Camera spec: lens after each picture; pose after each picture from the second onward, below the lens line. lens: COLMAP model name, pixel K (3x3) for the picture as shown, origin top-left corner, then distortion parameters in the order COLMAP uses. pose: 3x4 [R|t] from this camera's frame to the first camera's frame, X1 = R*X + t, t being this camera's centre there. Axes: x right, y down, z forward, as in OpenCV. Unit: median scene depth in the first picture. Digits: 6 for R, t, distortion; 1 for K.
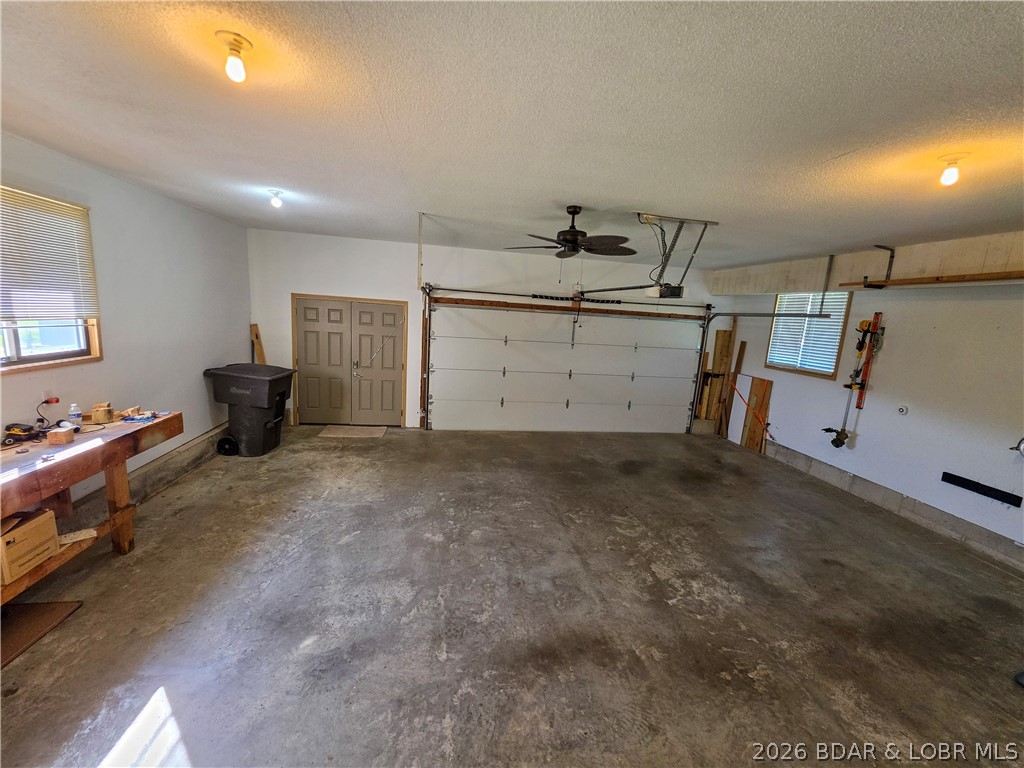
lens RADIAL K [[411.4, 0, 513.2], [0, 411.4, 379.9], [0, 0, 1]] dist [-0.000834, 0.000253]
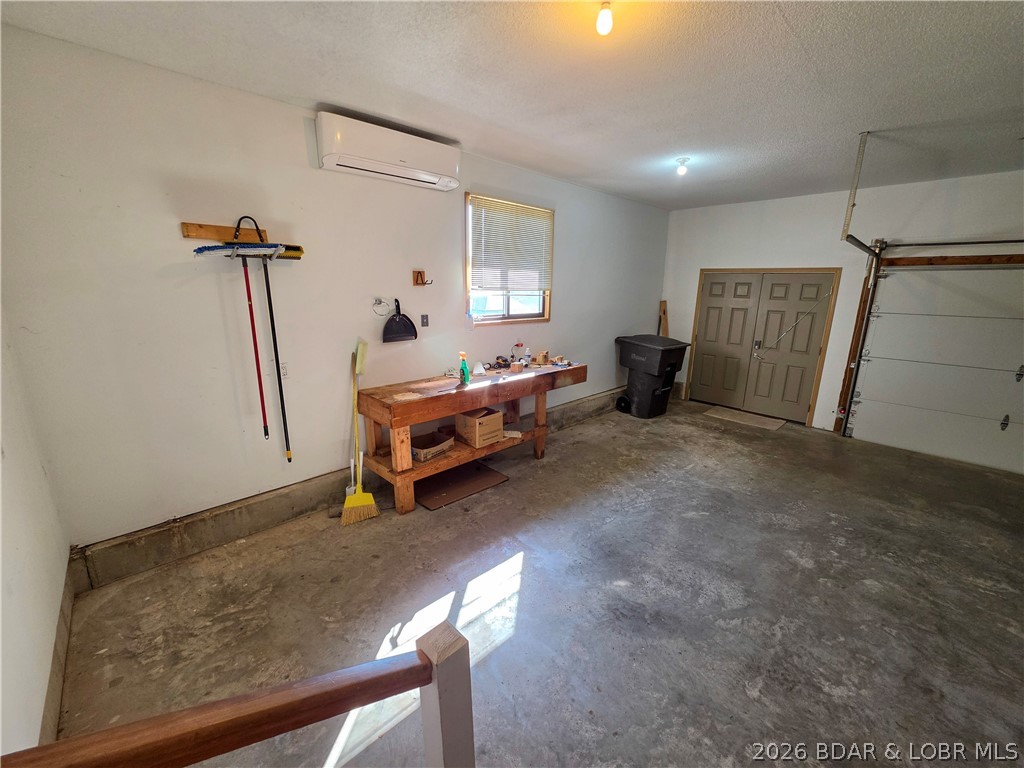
lens RADIAL K [[411.4, 0, 513.2], [0, 411.4, 379.9], [0, 0, 1]] dist [-0.000834, 0.000253]
pose [[0.567806, 0.130511, -0.812750, 0.080296], [-0.115774, 0.990199, 0.078124, 0.049181], [0.814980, 0.049736, 0.577351, 0.095000]]
